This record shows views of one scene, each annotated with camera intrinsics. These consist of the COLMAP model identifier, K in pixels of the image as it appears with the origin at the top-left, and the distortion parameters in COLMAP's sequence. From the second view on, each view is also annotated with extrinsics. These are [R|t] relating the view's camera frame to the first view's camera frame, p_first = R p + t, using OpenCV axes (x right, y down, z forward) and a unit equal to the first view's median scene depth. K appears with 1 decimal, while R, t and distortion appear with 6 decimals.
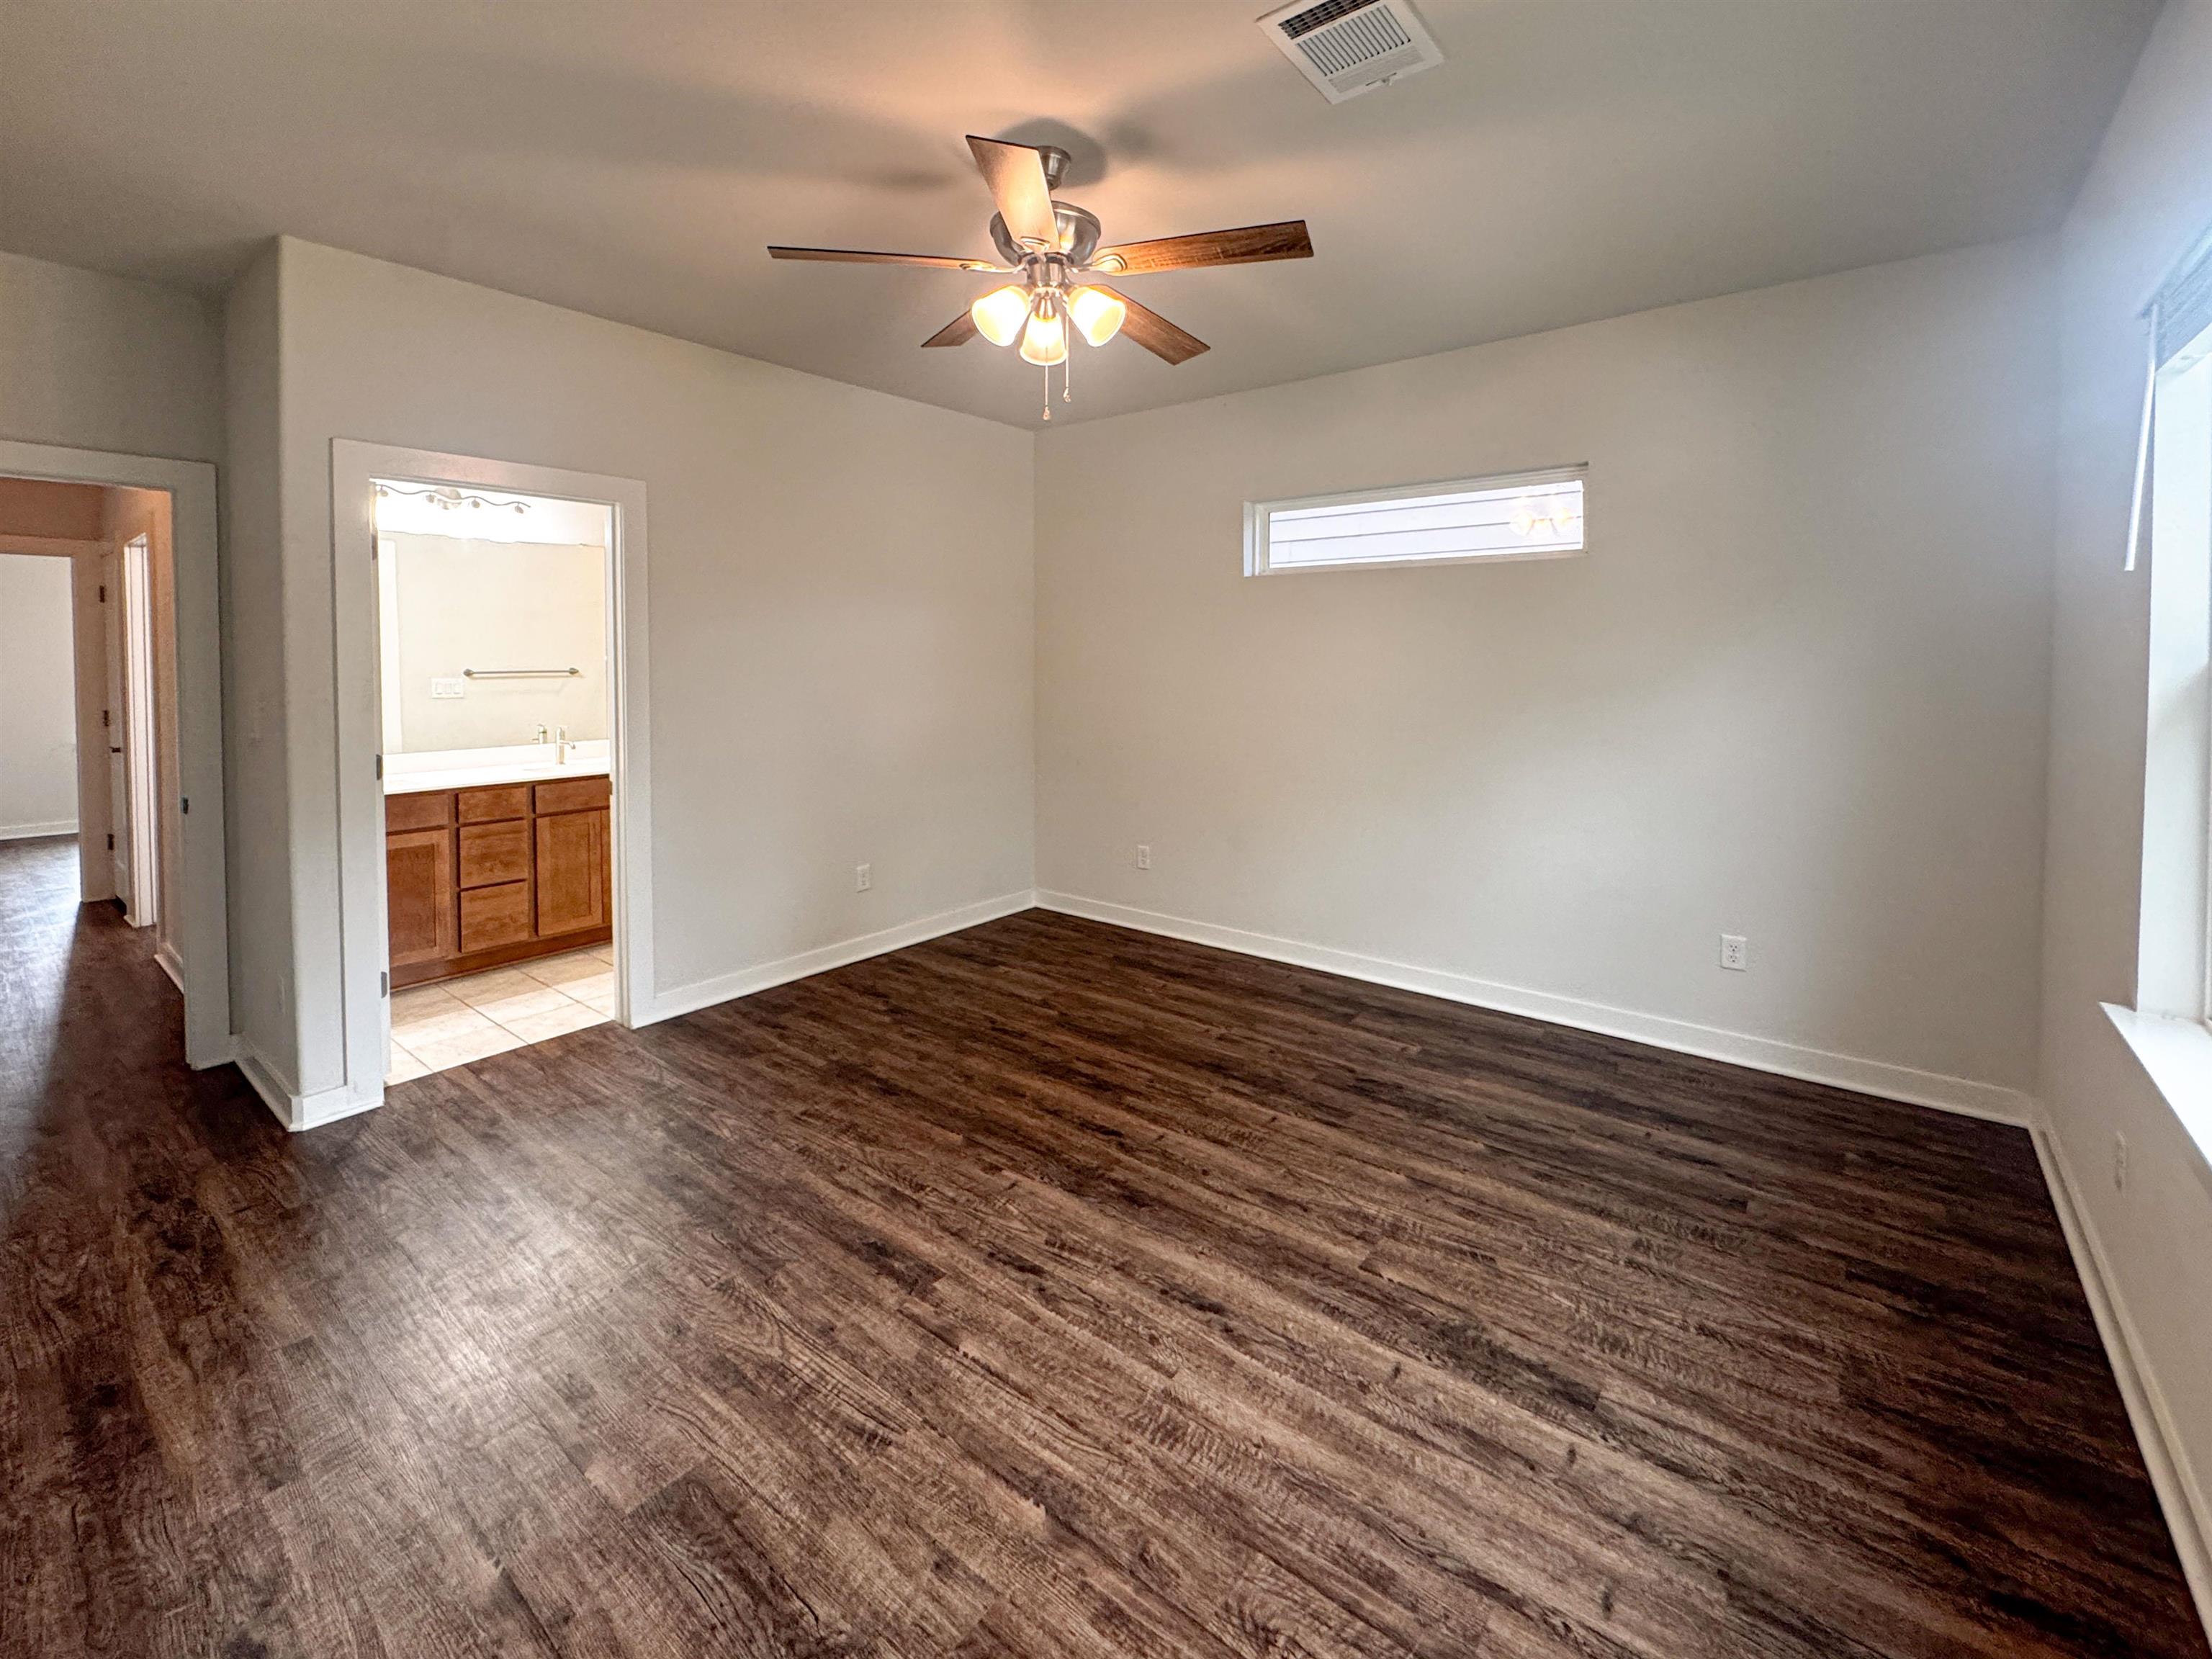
lens RADIAL K [[938.6, 0, 1149.7], [0, 938.6, 684.8], [0, 0, 1]] dist [-0.000176, 0.000036]
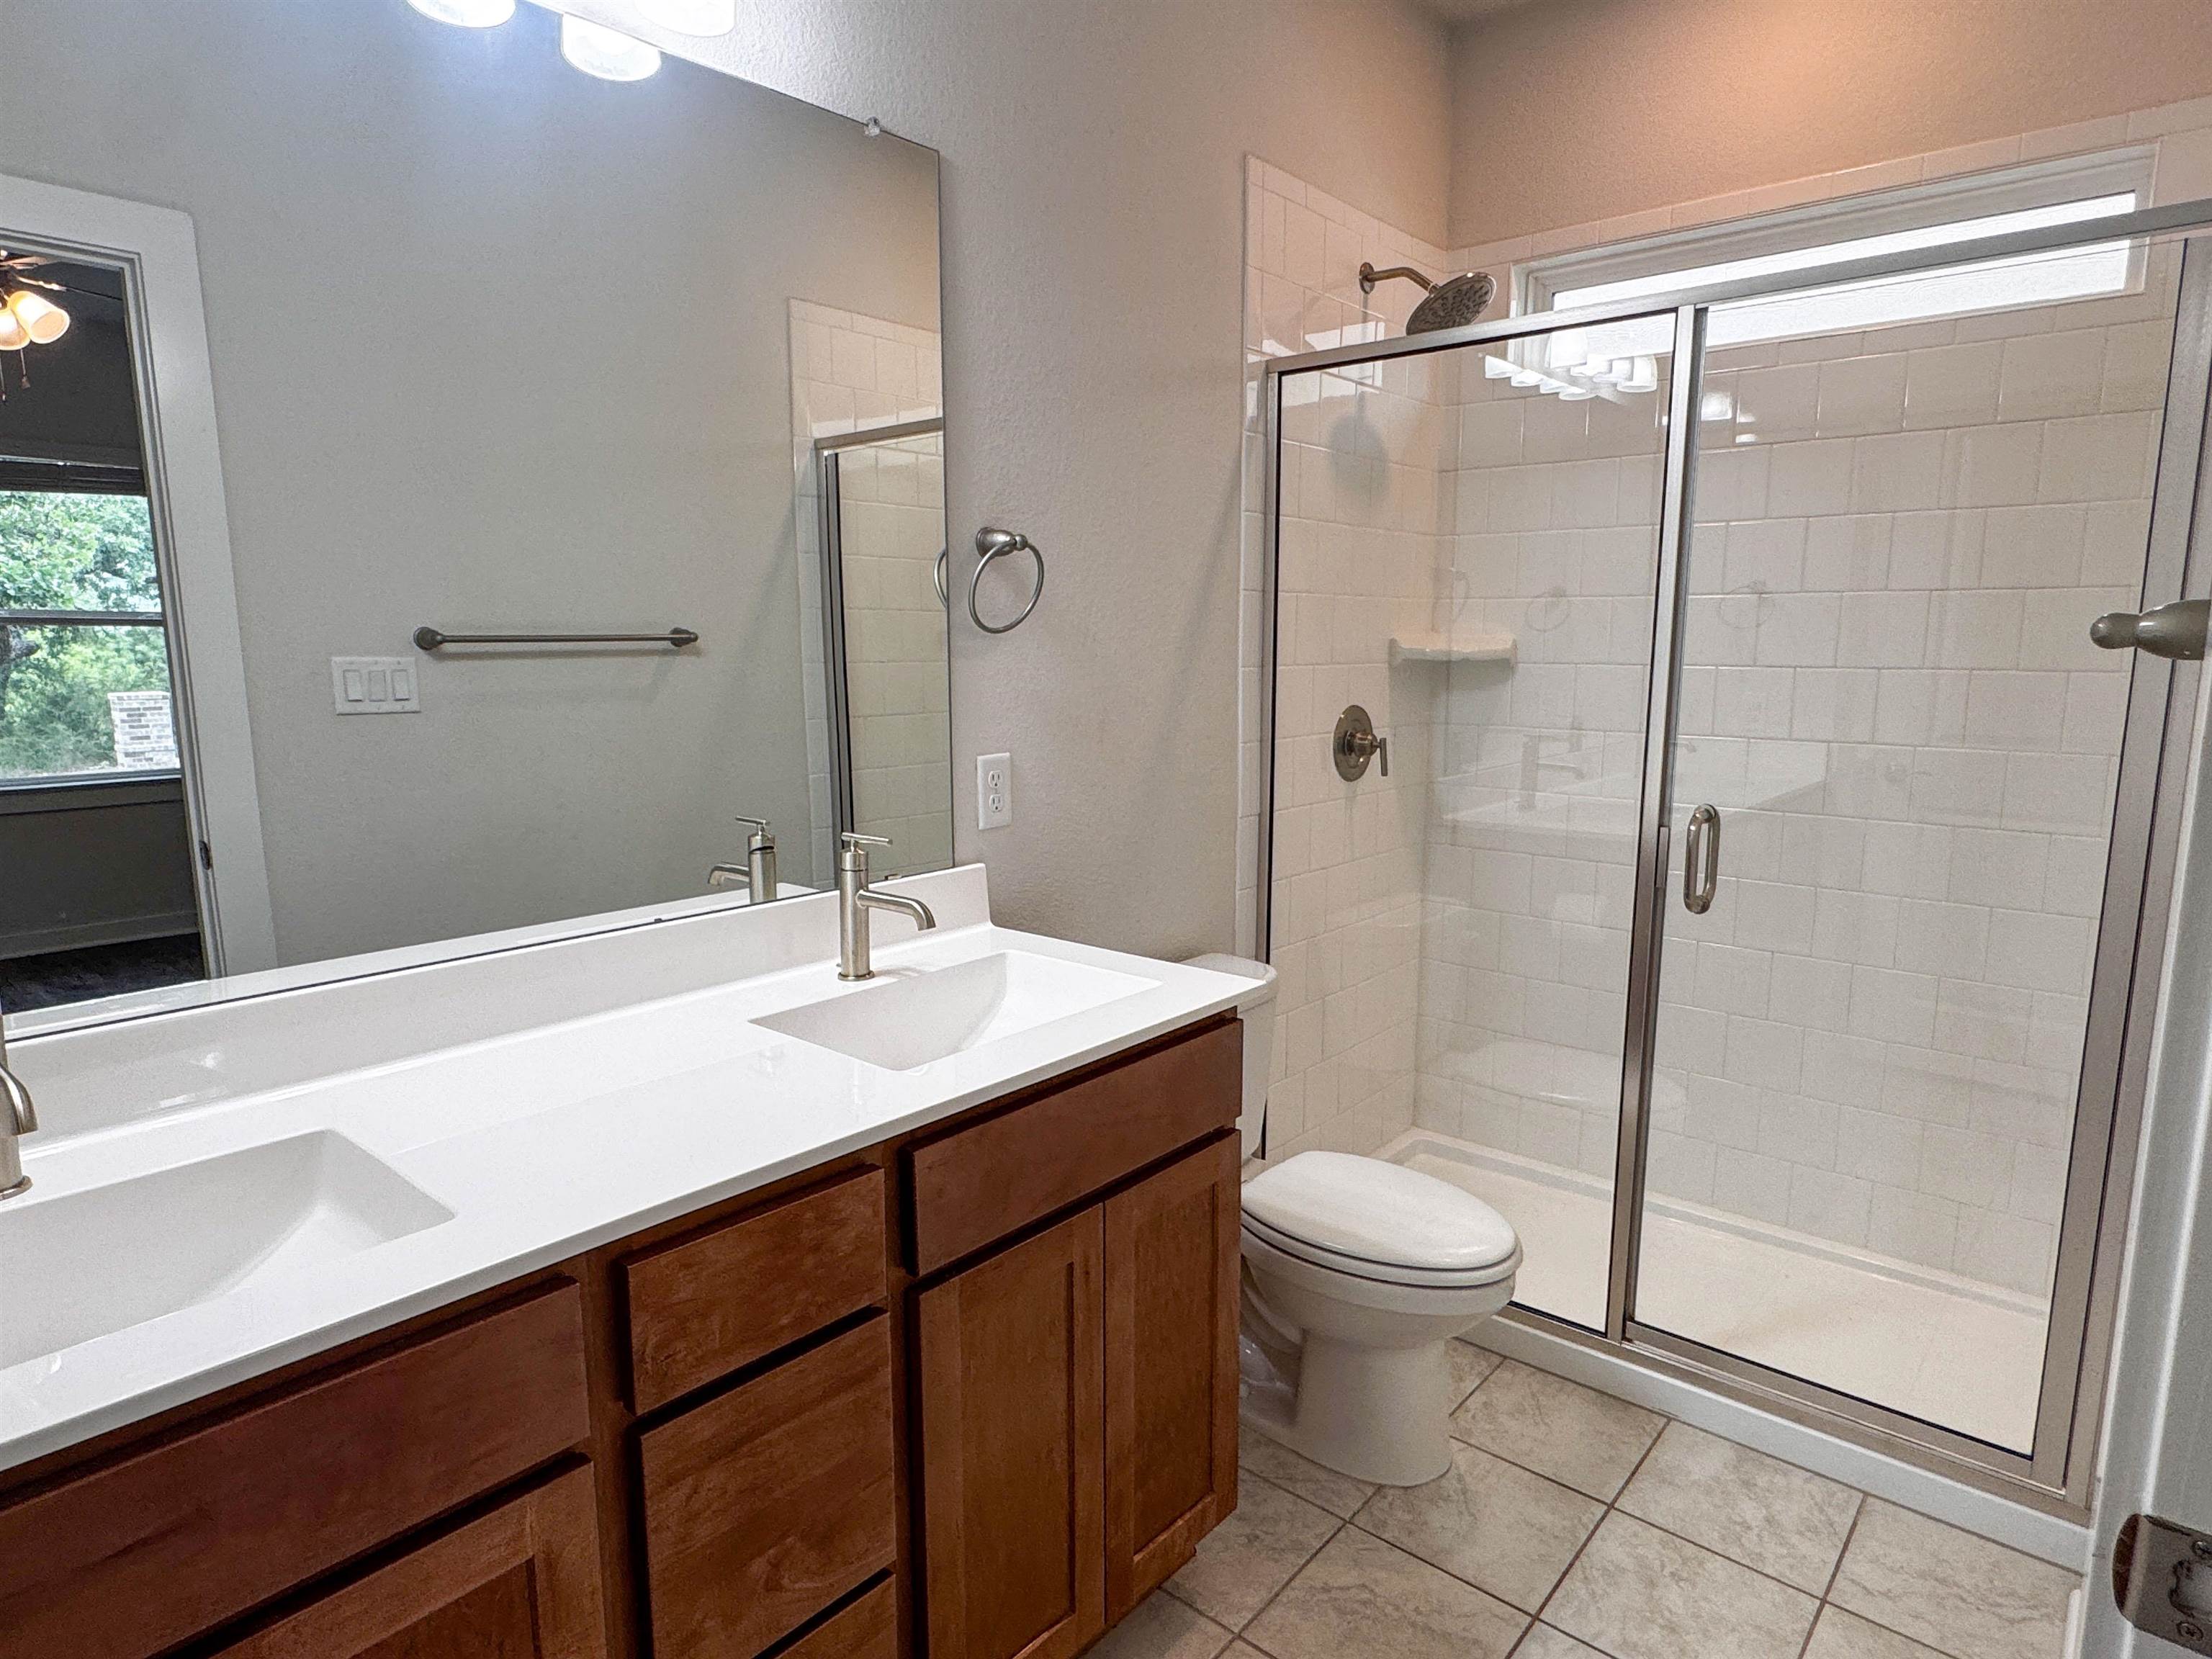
lens RADIAL K [[1275.1, 0, 1106.3], [0, 1275.1, 836.5], [0, 0, 1]] dist [-0.000152, -0.000350]
pose [[0.997944, 0.007427, -0.063655, -0.766425], [0.000438, 0.992448, 0.122669, 0.001780], [0.064085, -0.122445, 0.990404, 0.938253]]
